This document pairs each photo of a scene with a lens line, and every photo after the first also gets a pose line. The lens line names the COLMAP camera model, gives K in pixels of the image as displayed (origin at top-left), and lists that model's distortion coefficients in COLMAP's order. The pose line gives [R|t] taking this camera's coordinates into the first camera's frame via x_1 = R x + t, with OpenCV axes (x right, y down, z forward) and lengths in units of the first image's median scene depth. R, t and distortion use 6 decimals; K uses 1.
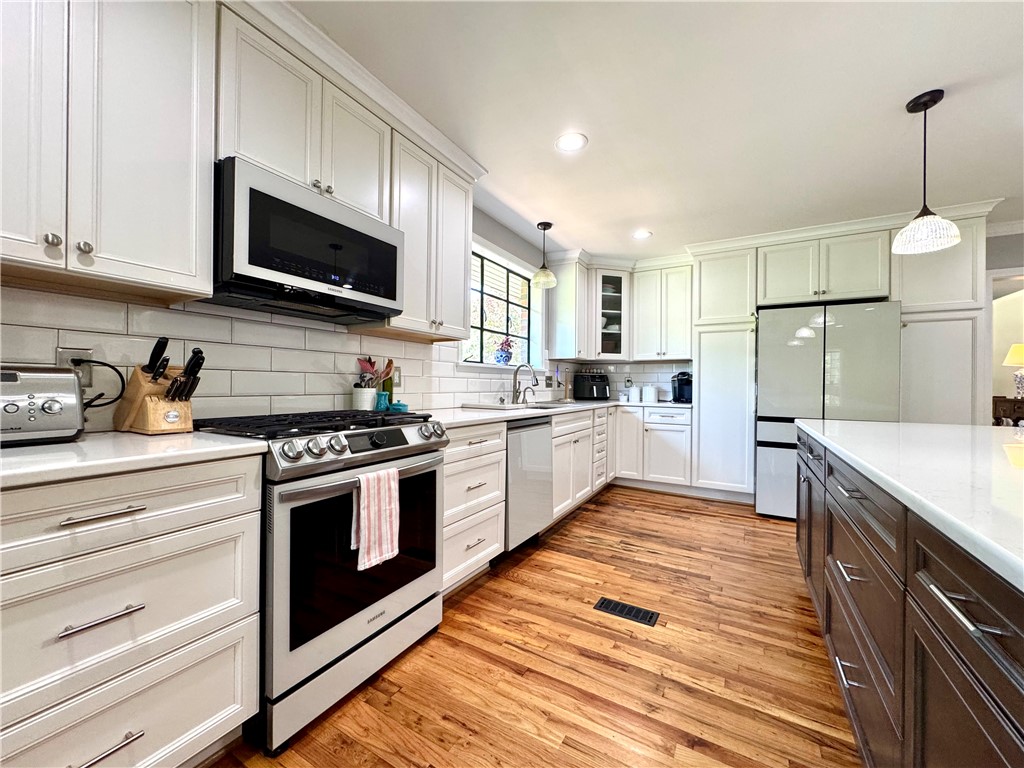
lens RADIAL K [[409.9, 0, 512.0], [0, 409.9, 384.0], [0, 0, 1]] dist [-0.001494, -0.000128]
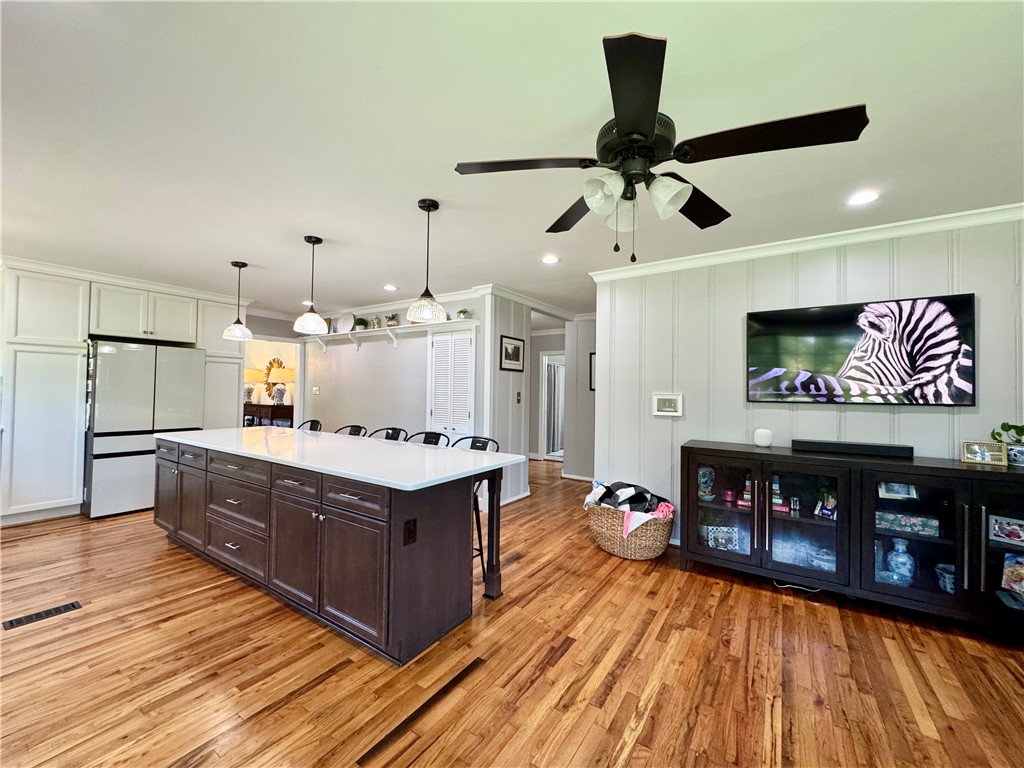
lens RADIAL K [[409.9, 0, 512.0], [0, 409.9, 384.0], [0, 0, 1]] dist [-0.001494, -0.000128]
pose [[0.062458, 0.001723, 0.998046, -0.425370], [-0.006472, 0.999978, -0.001322, -0.057873], [-0.998027, -0.006377, 0.062468, -0.211267]]
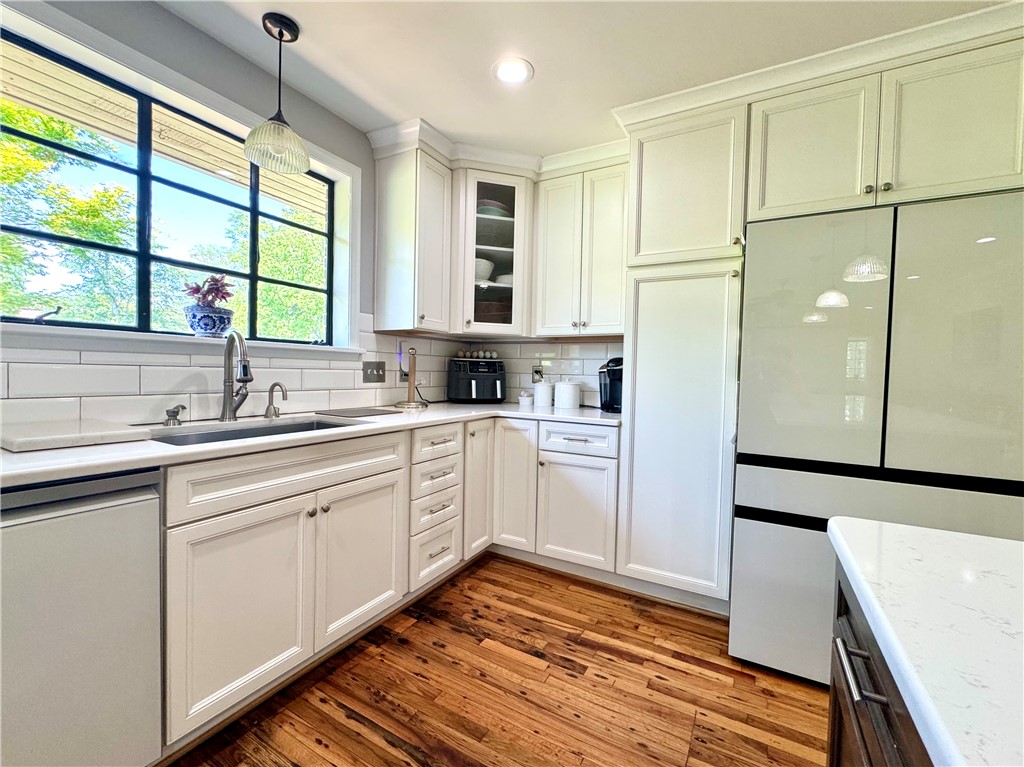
lens RADIAL K [[437.7, 0, 512.0], [0, 437.7, 383.5], [0, 0, 1]] dist [-0.003832, -0.000581]
pose [[0.999753, 0.014820, 0.016564, 0.301640], [-0.015293, 0.999469, 0.028789, -0.010667], [-0.016128, -0.029035, 0.999448, 0.459985]]
